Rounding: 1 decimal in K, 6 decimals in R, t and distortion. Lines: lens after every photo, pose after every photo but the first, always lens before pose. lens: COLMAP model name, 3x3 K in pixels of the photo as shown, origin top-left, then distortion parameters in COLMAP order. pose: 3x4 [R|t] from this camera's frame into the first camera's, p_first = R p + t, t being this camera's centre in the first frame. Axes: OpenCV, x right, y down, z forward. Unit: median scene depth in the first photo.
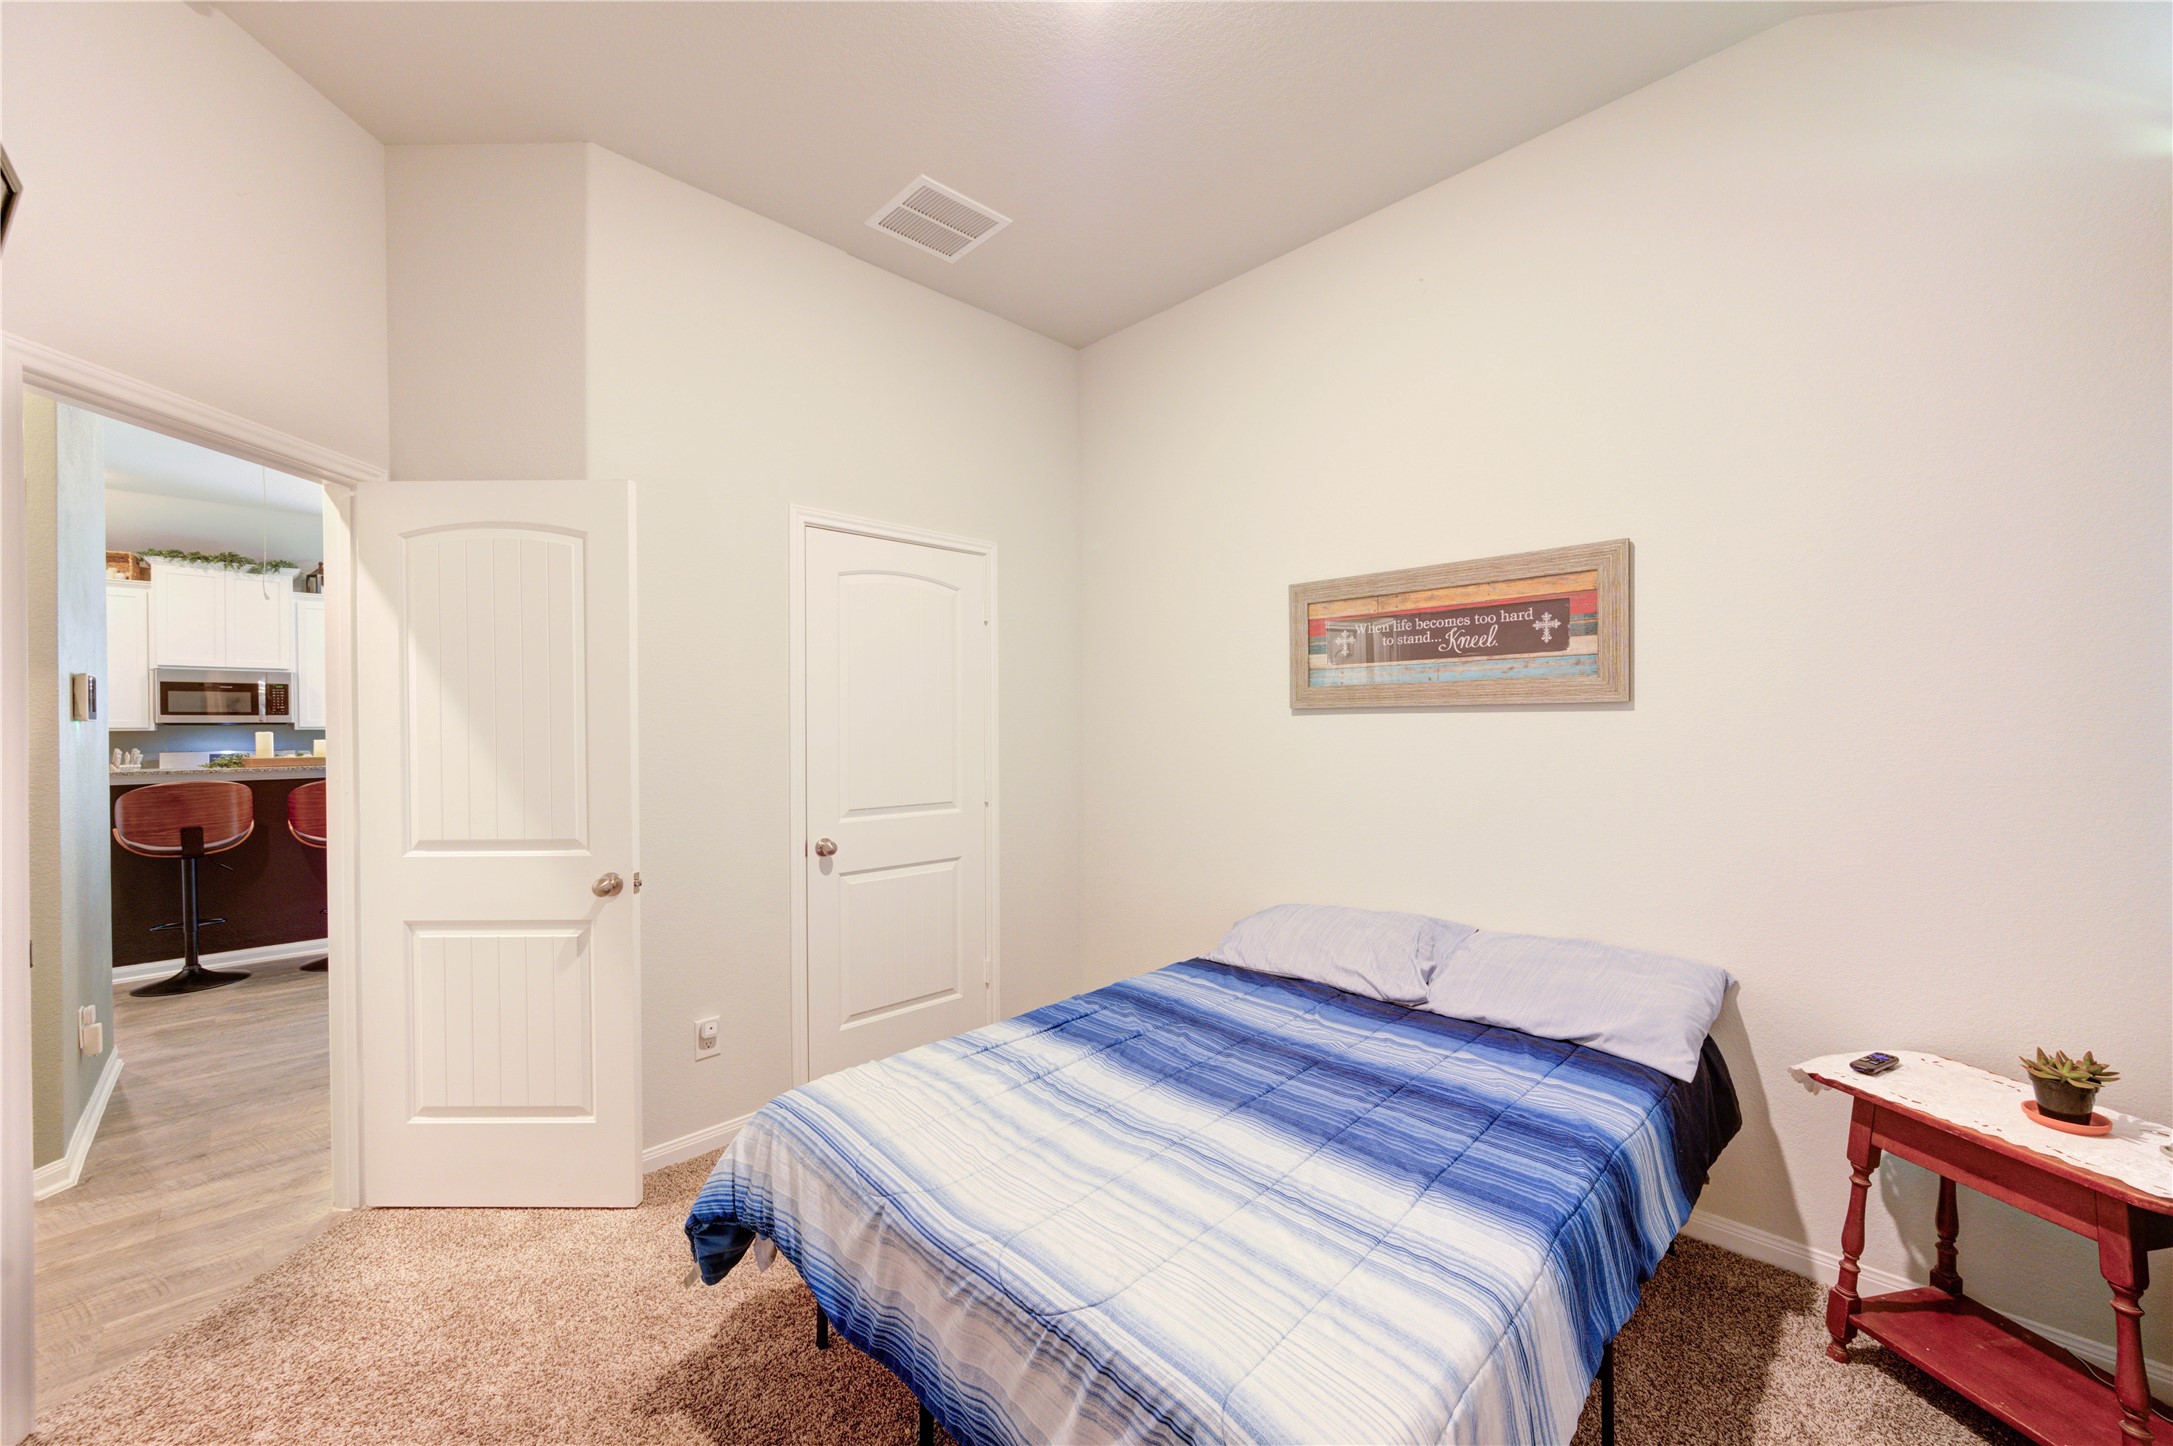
lens RADIAL K [[847.1, 0, 1103.0], [0, 847.1, 728.4], [0, 0, 1]] dist [0.001450, 0.000781]
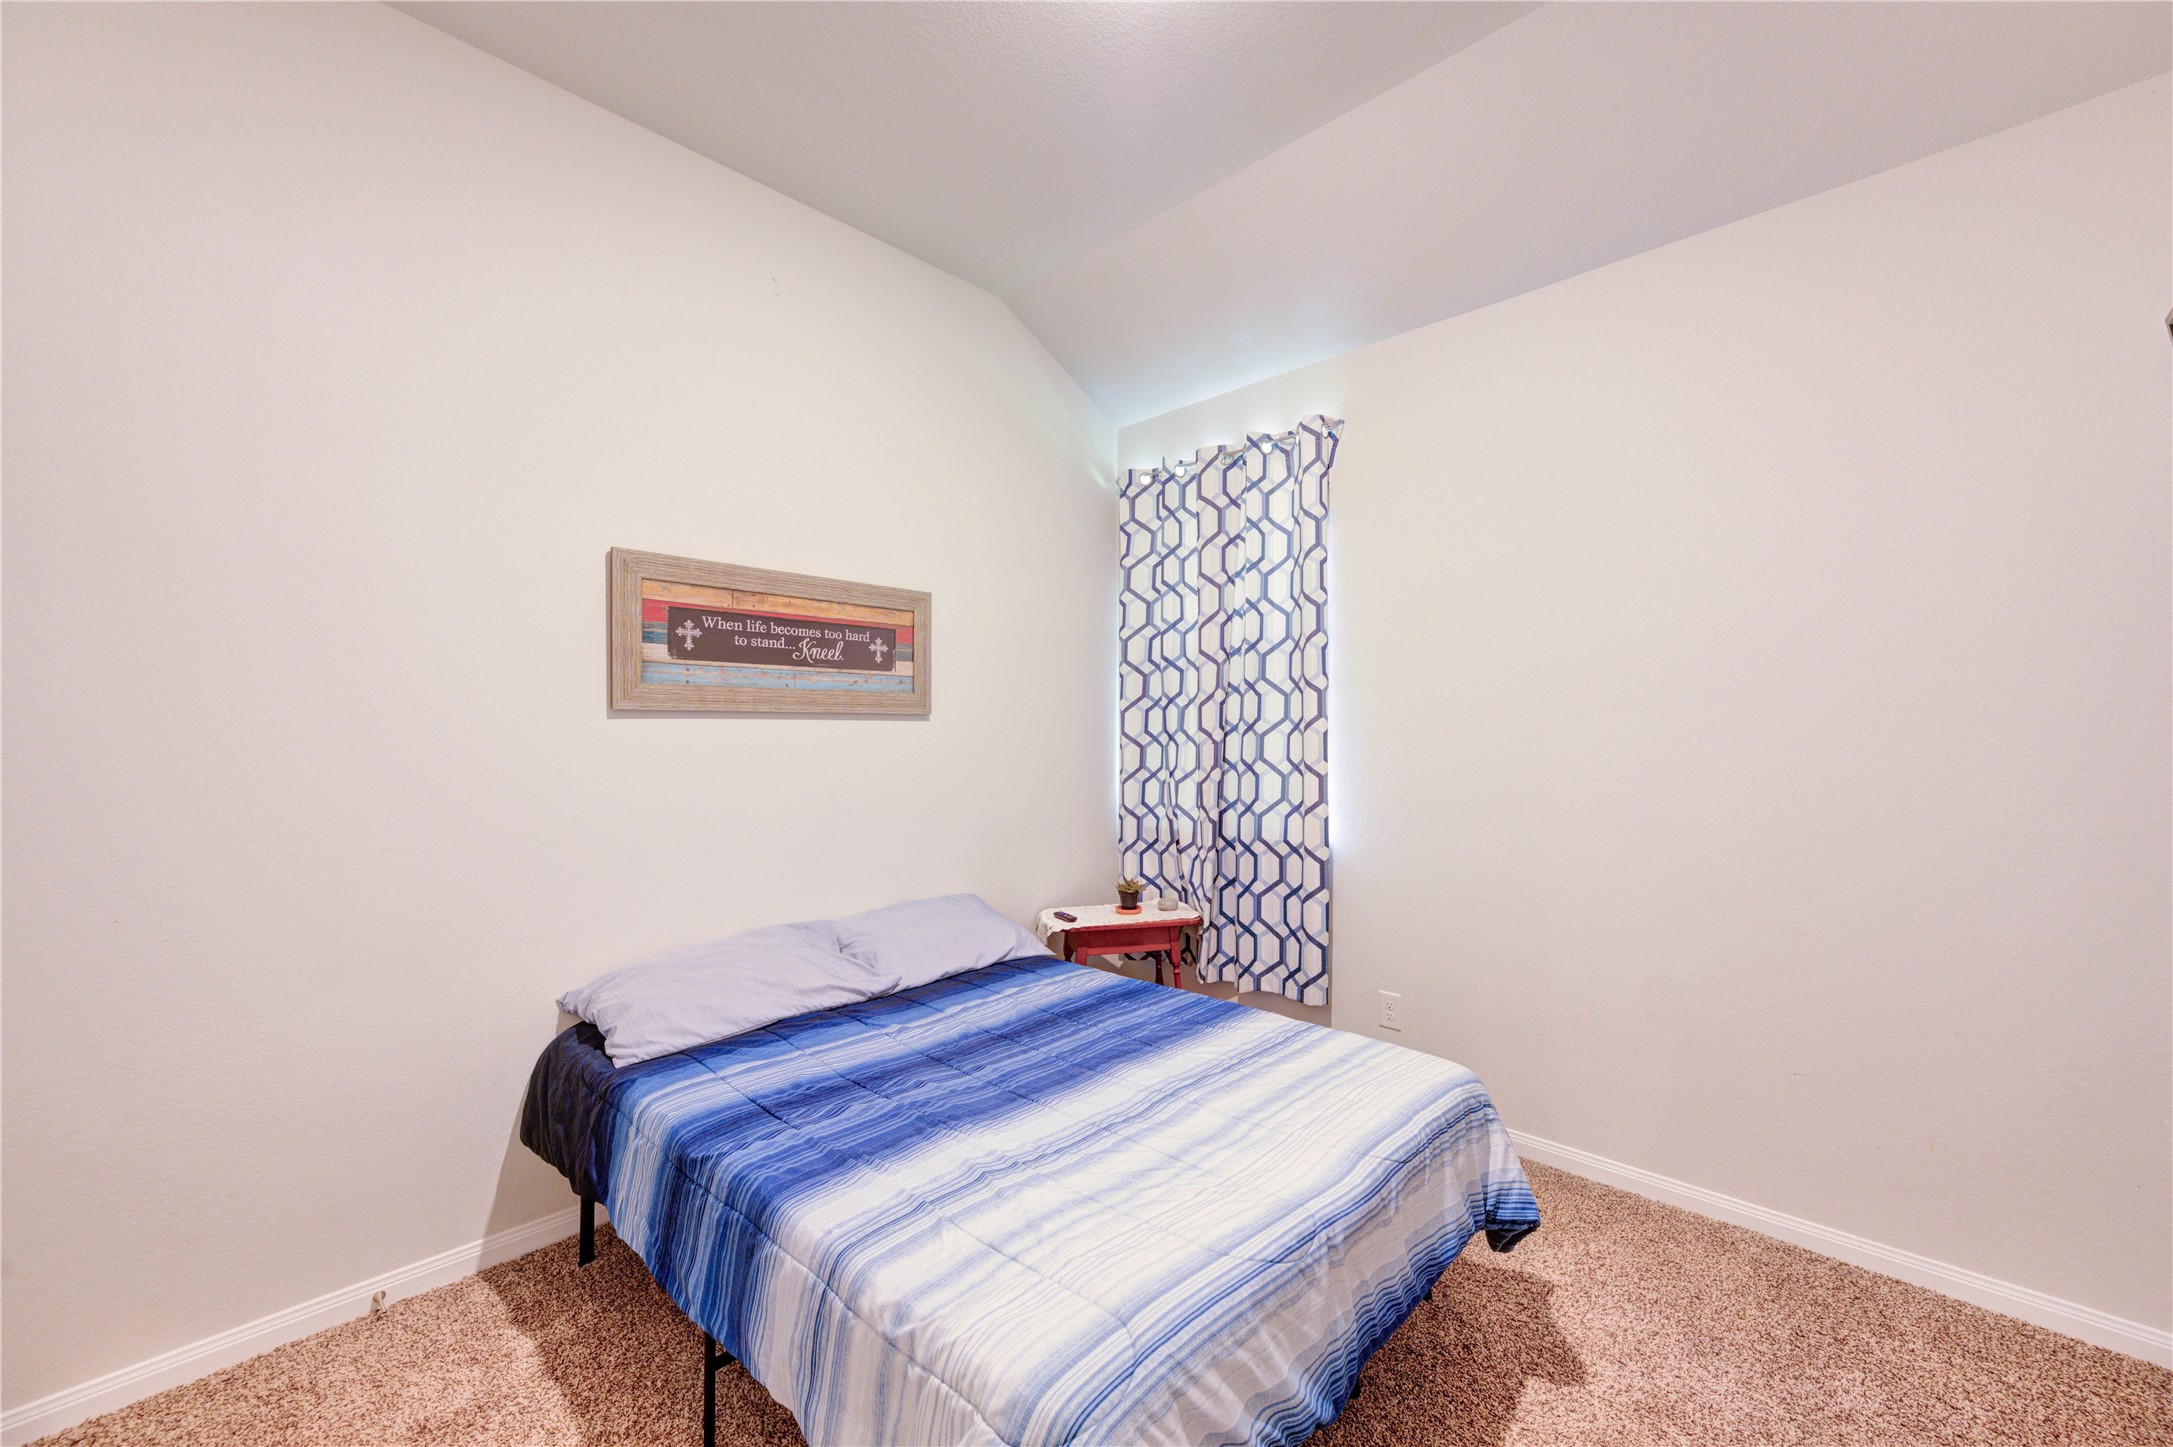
lens RADIAL K [[845.8, 0, 1091.0], [0, 845.8, 732.0], [0, 0, 1]] dist [0.007324, -0.001454]
pose [[-0.026167, 0.001143, 0.999657, -0.710146], [0.002692, 0.999996, -0.001073, -0.001507], [-0.999654, 0.002663, -0.026170, 0.760419]]
